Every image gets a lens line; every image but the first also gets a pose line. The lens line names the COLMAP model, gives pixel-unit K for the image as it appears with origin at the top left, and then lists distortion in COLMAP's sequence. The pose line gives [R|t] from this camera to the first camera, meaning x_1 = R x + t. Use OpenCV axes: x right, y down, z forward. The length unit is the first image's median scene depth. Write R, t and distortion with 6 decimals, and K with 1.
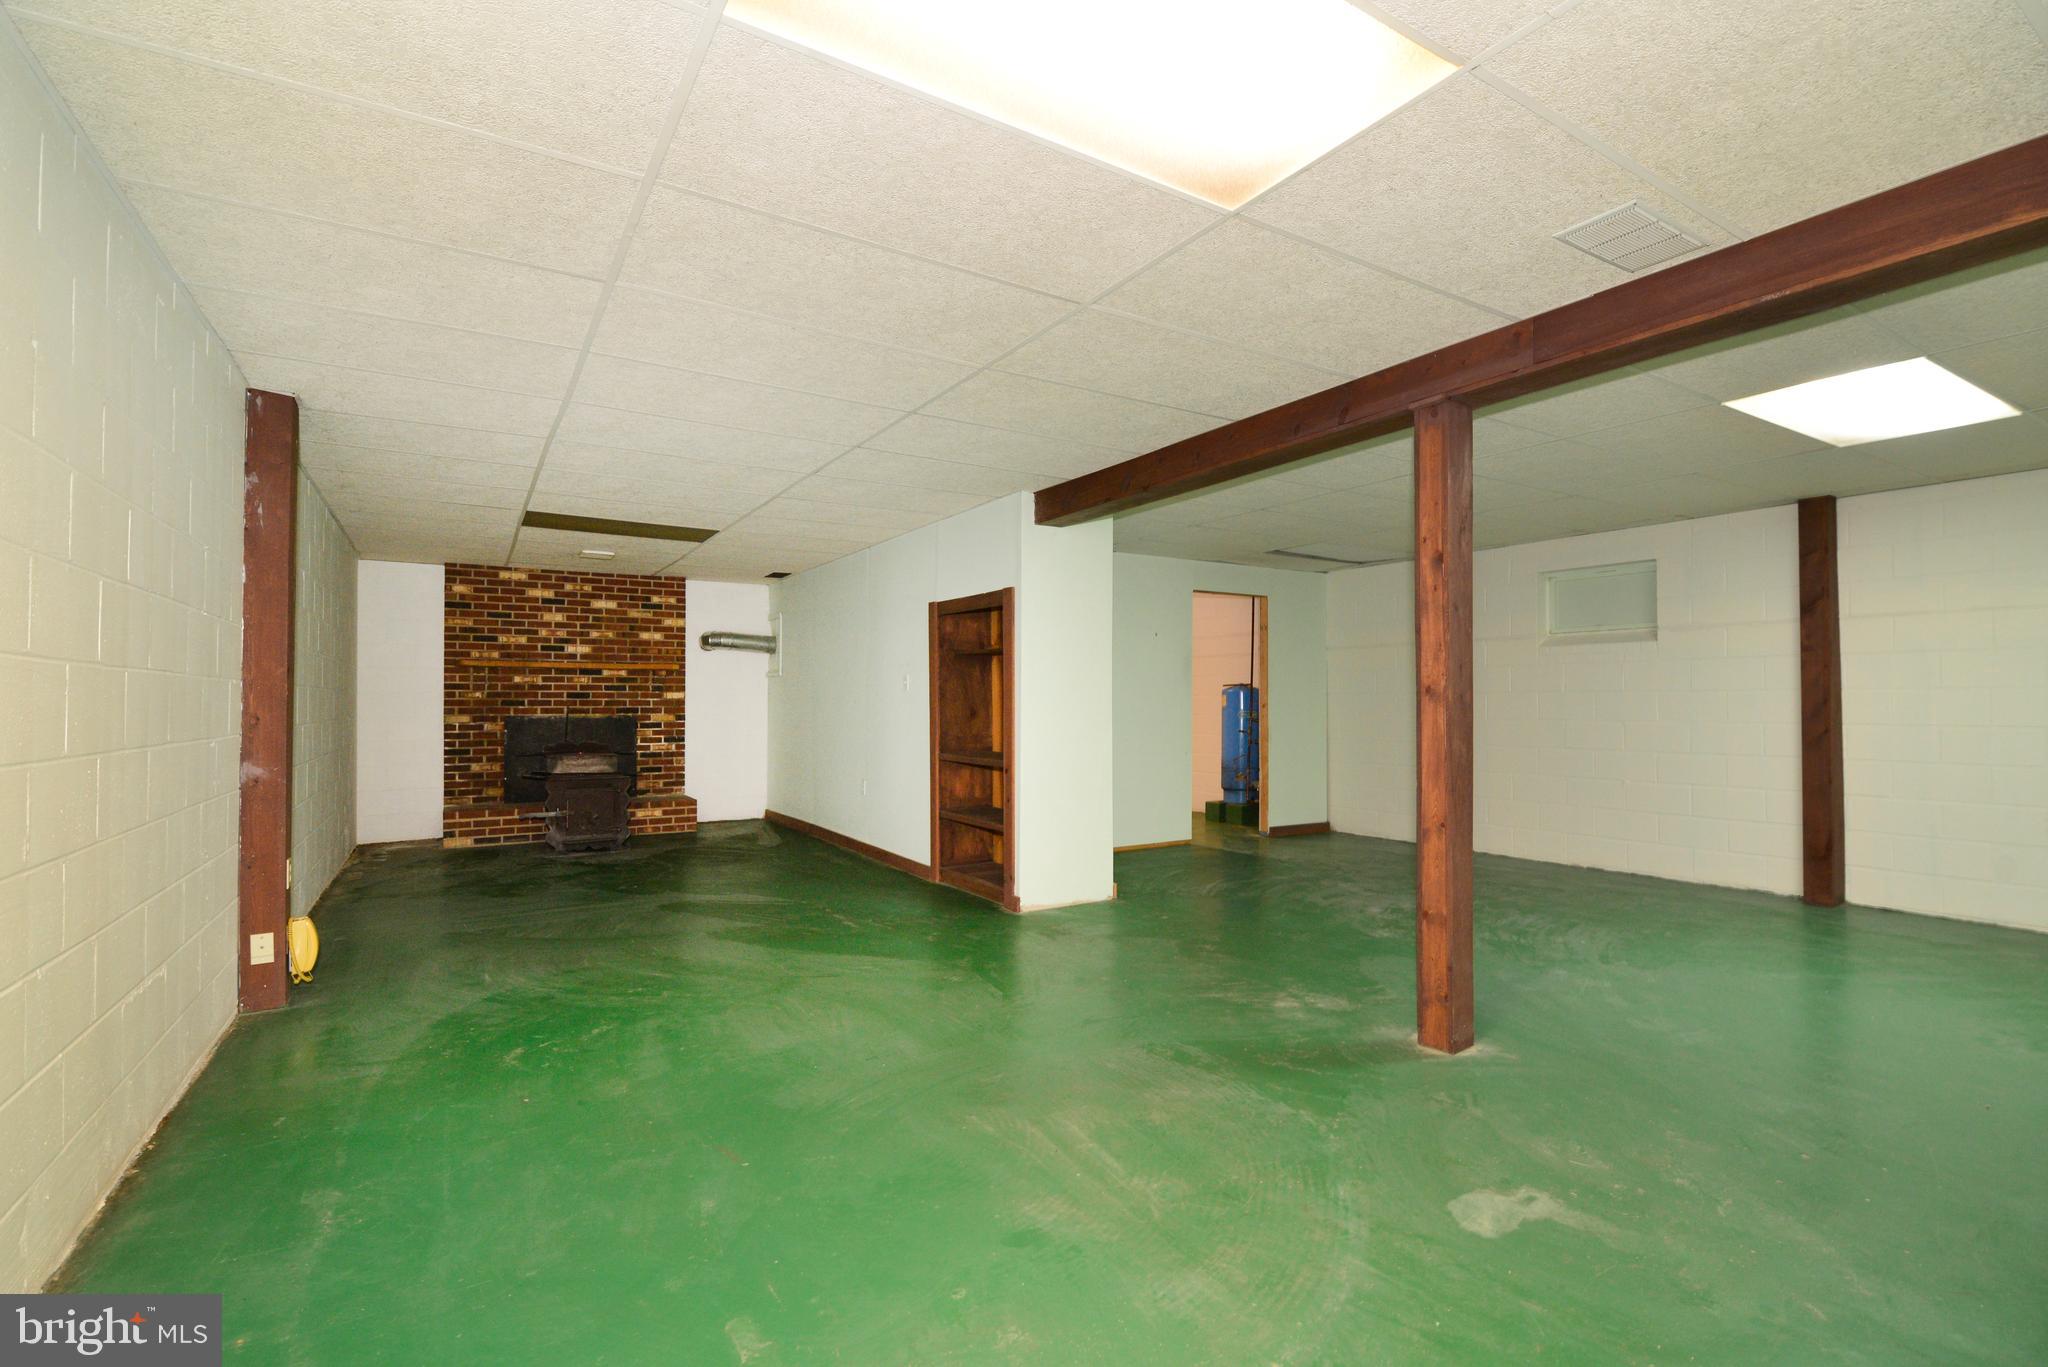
lens RADIAL K [[932.0, 0, 1029.1], [0, 932.0, 688.9], [0, 0, 1]] dist [-0.018871, 0.001270]
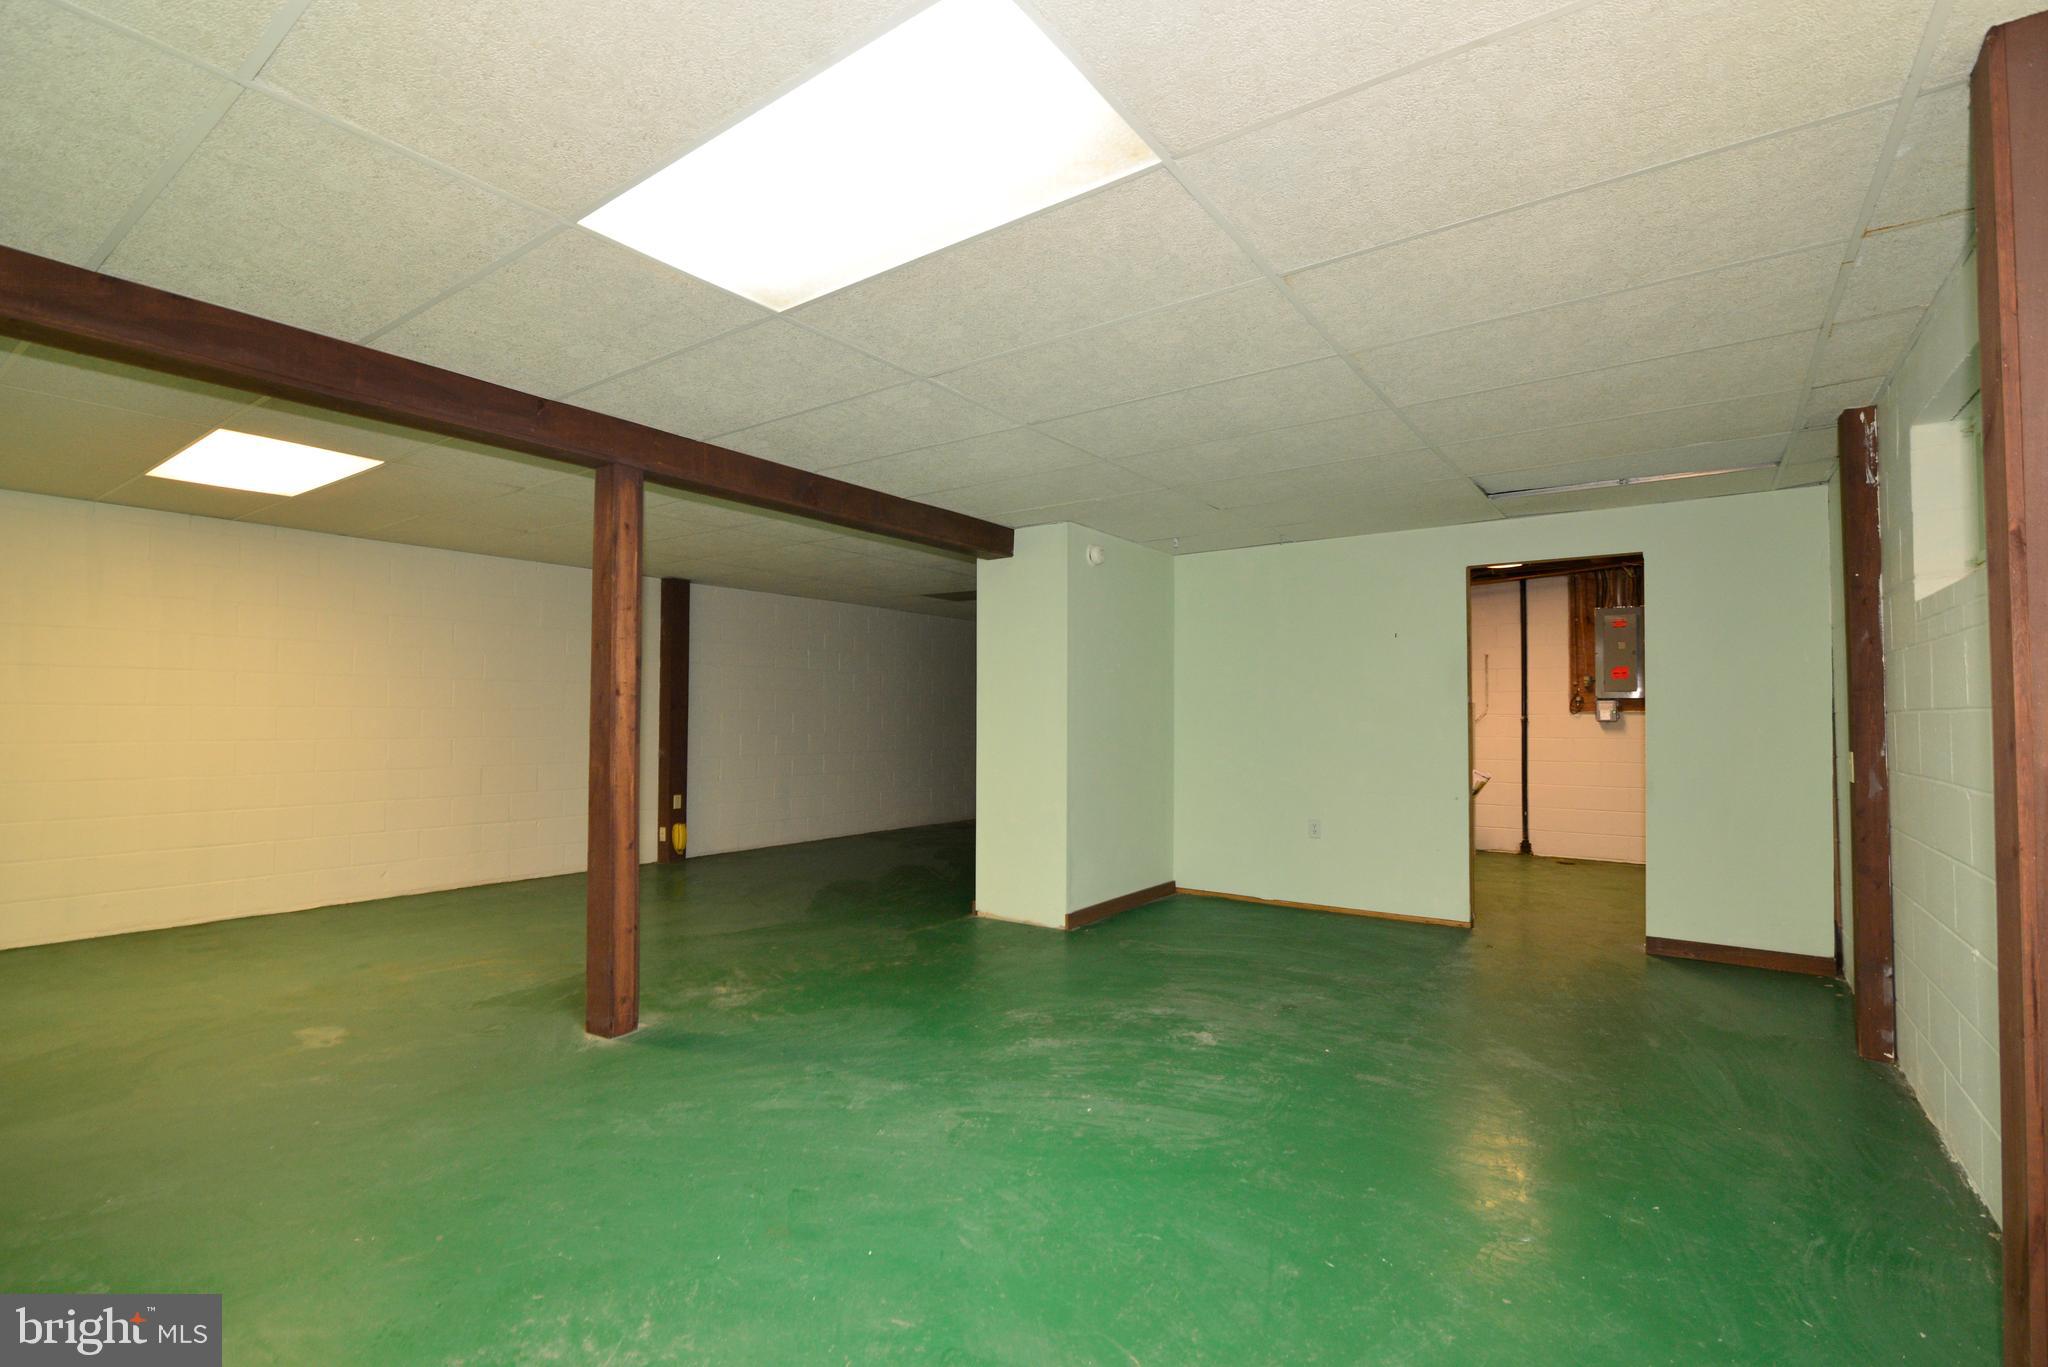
lens RADIAL K [[932.0, 0, 1029.0], [0, 932.0, 696.2], [0, 0, 1]] dist [-0.018871, 0.001270]
pose [[0.378213, -0.027229, -0.925318, 1.486998], [0.007869, 0.999626, -0.026199, 0.008863], [0.925685, 0.002628, 0.378286, 0.910907]]
